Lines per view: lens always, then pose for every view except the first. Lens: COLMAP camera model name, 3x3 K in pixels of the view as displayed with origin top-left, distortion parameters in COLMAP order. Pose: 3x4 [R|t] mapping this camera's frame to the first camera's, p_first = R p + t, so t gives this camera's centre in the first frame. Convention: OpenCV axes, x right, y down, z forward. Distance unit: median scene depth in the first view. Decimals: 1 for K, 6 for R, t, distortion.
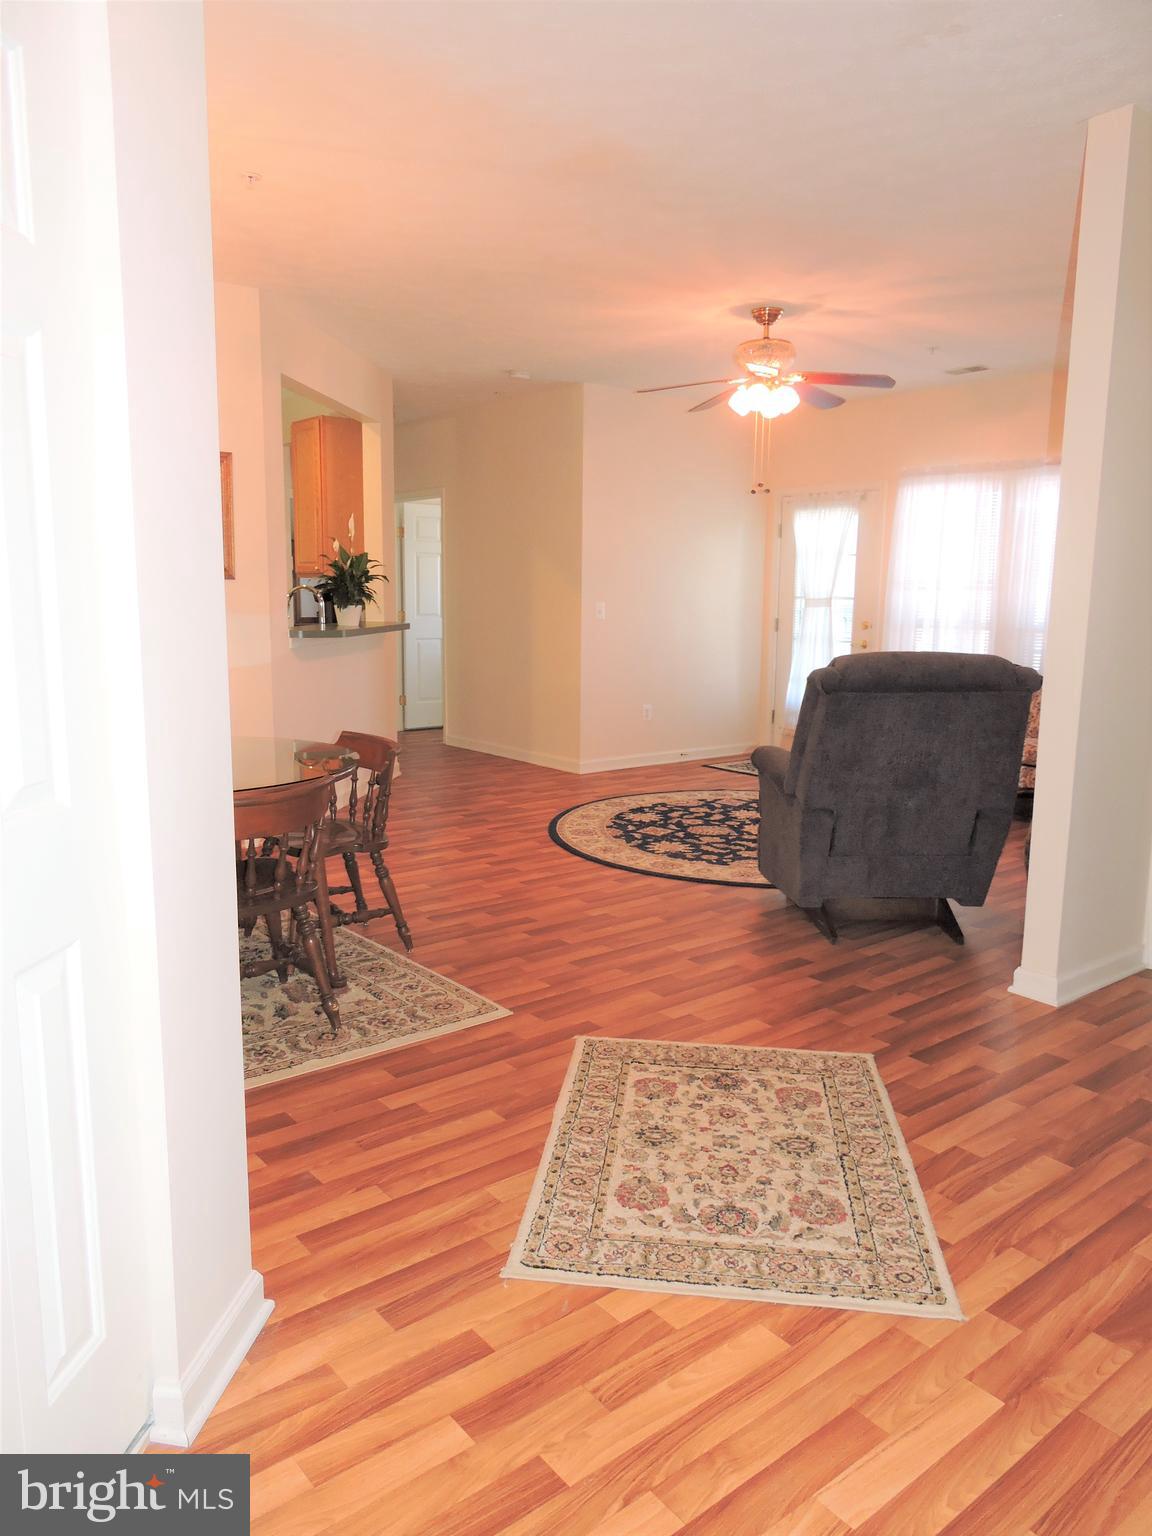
lens RADIAL K [[1097.4, 0, 572.8], [0, 1097.4, 777.2], [0, 0, 1]] dist [-0.005327, 0.004426]
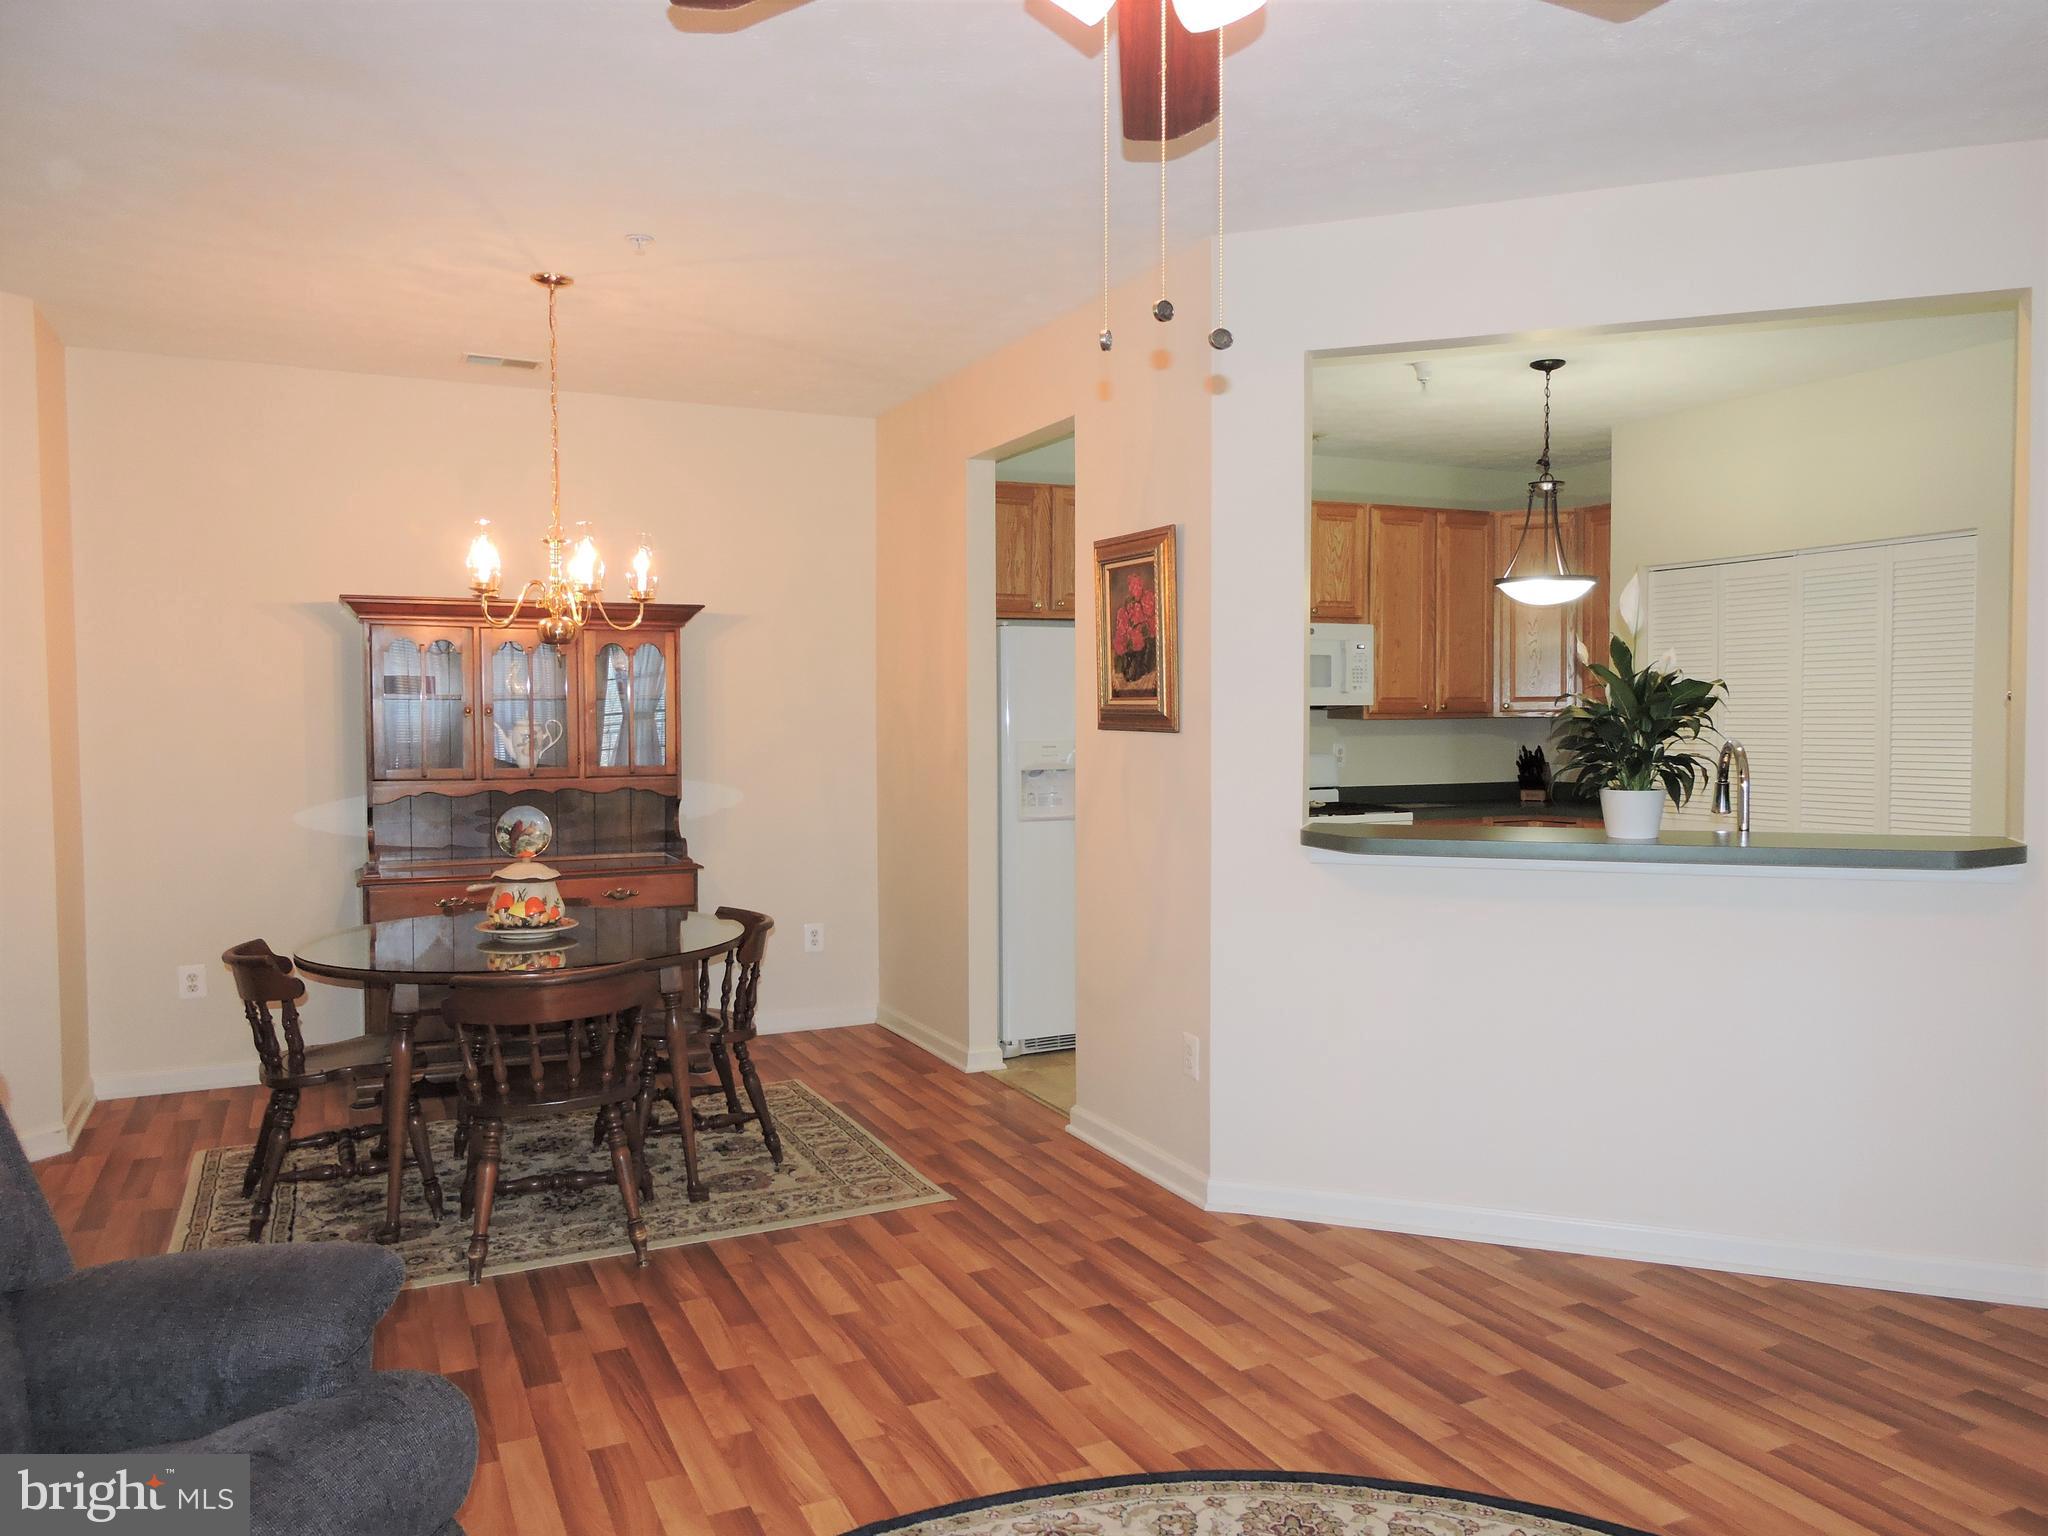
lens RADIAL K [[1463.3, 0, 1017.3], [0, 1463.3, 773.8], [0, 0, 1]] dist [-0.005327, 0.004426]
pose [[-0.224579, 0.030704, -0.973972, 0.467224], [-0.163643, 0.984121, 0.068757, -0.193413], [0.960617, 0.174825, -0.215988, 1.061223]]
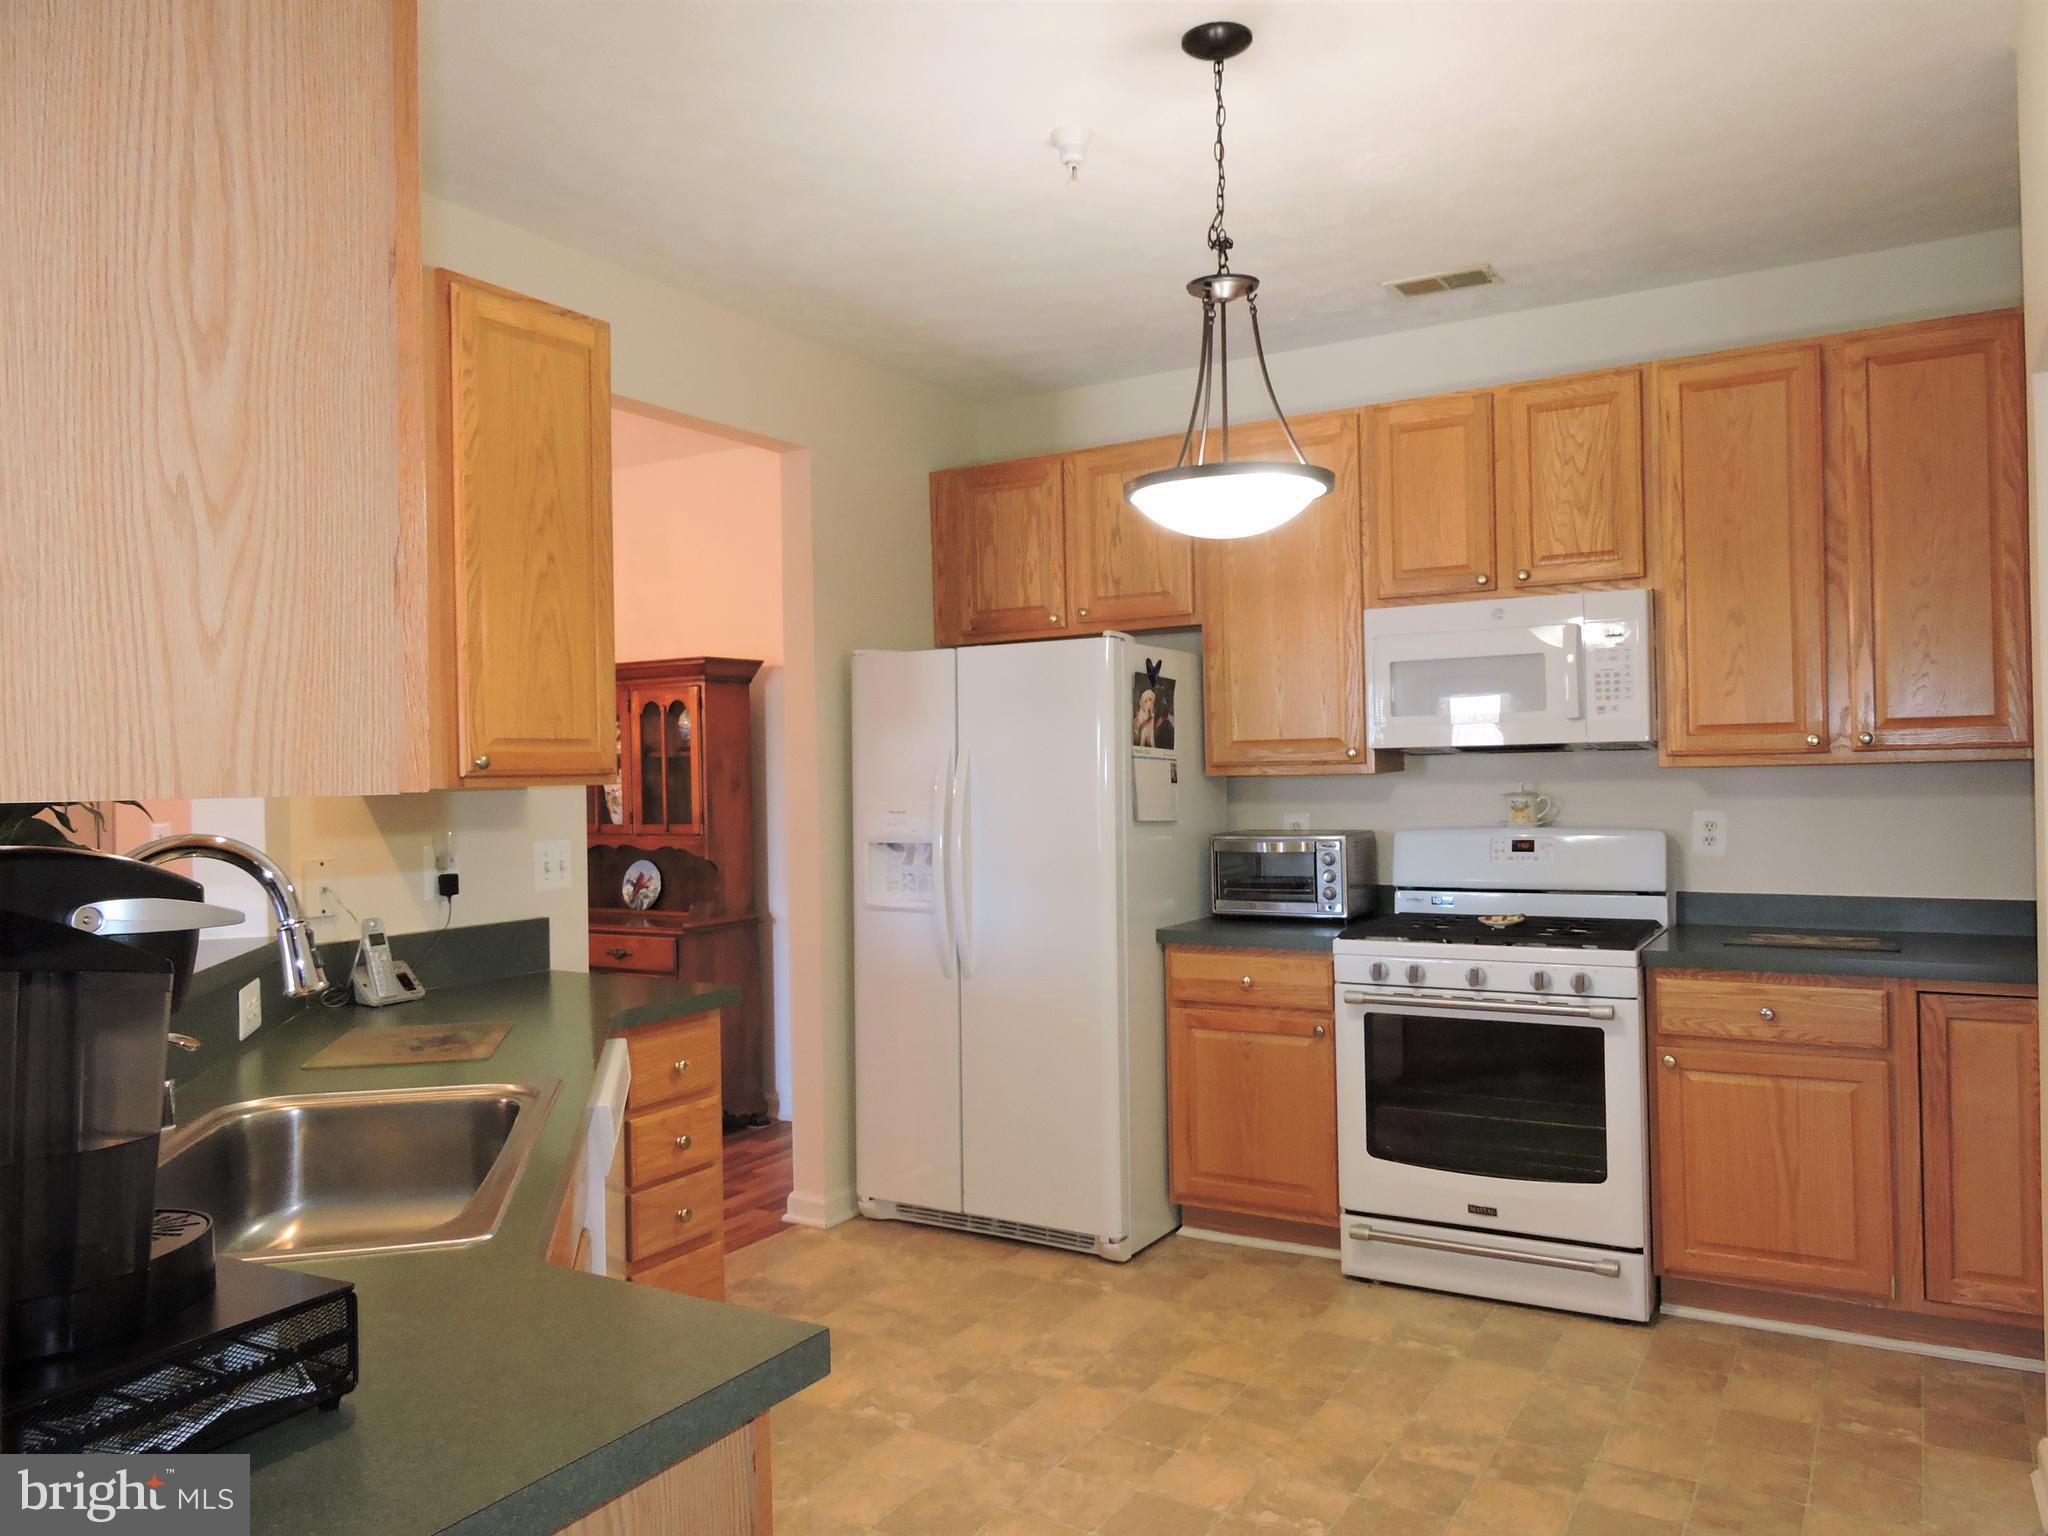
lens RADIAL K [[1463.3, 0, 1038.5], [0, 1463.3, 774.4], [0, 0, 1]] dist [-0.005327, 0.004426]
pose [[-0.931409, 0.008531, -0.363873, -0.351309], [-0.053096, 0.985846, 0.159023, -0.293178], [0.360080, 0.167436, -0.917773, 1.596688]]
